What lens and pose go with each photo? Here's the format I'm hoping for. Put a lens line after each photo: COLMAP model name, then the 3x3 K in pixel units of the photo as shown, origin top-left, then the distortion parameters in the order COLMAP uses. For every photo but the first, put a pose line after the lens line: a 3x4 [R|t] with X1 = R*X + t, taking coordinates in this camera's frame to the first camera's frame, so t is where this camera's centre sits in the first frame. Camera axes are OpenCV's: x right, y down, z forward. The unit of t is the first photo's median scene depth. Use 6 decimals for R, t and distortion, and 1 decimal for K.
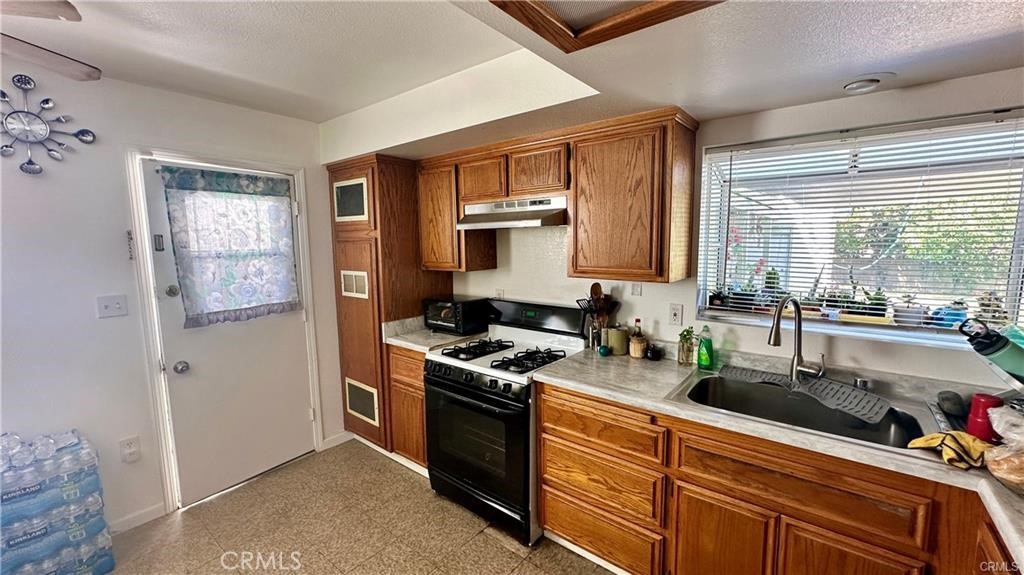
lens RADIAL K [[411.0, 0, 511.3], [0, 411.0, 285.9], [0, 0, 1]] dist [-0.001765, 0.000234]
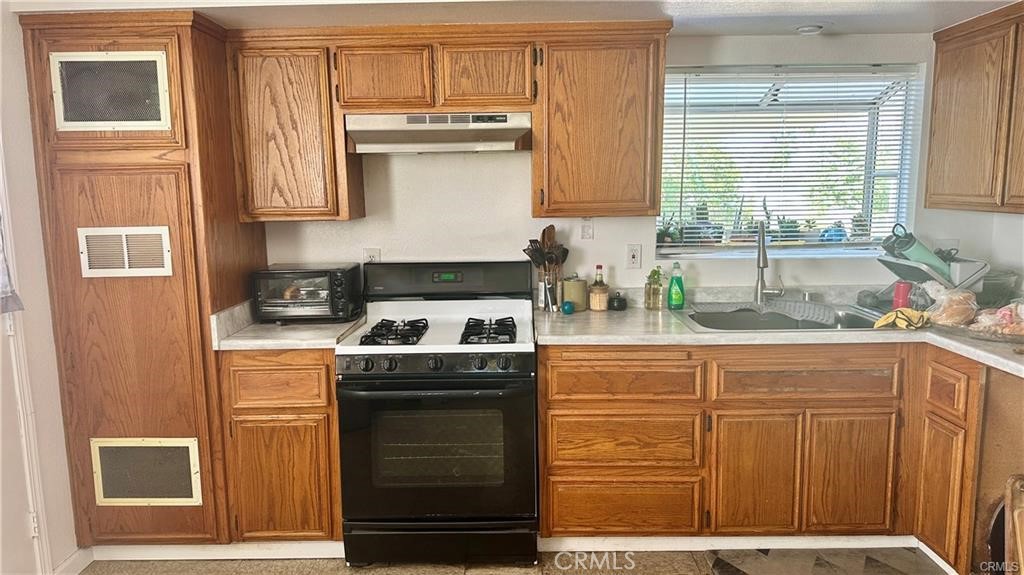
lens RADIAL K [[710.4, 0, 516.3], [0, 710.4, 290.7], [0, 0, 1]] dist [0.142189, -0.250942]
pose [[0.786321, -0.088044, 0.611512, -0.764428], [0.075542, 0.996068, 0.046274, 0.054779], [-0.613182, 0.009809, 0.789881, -0.054711]]
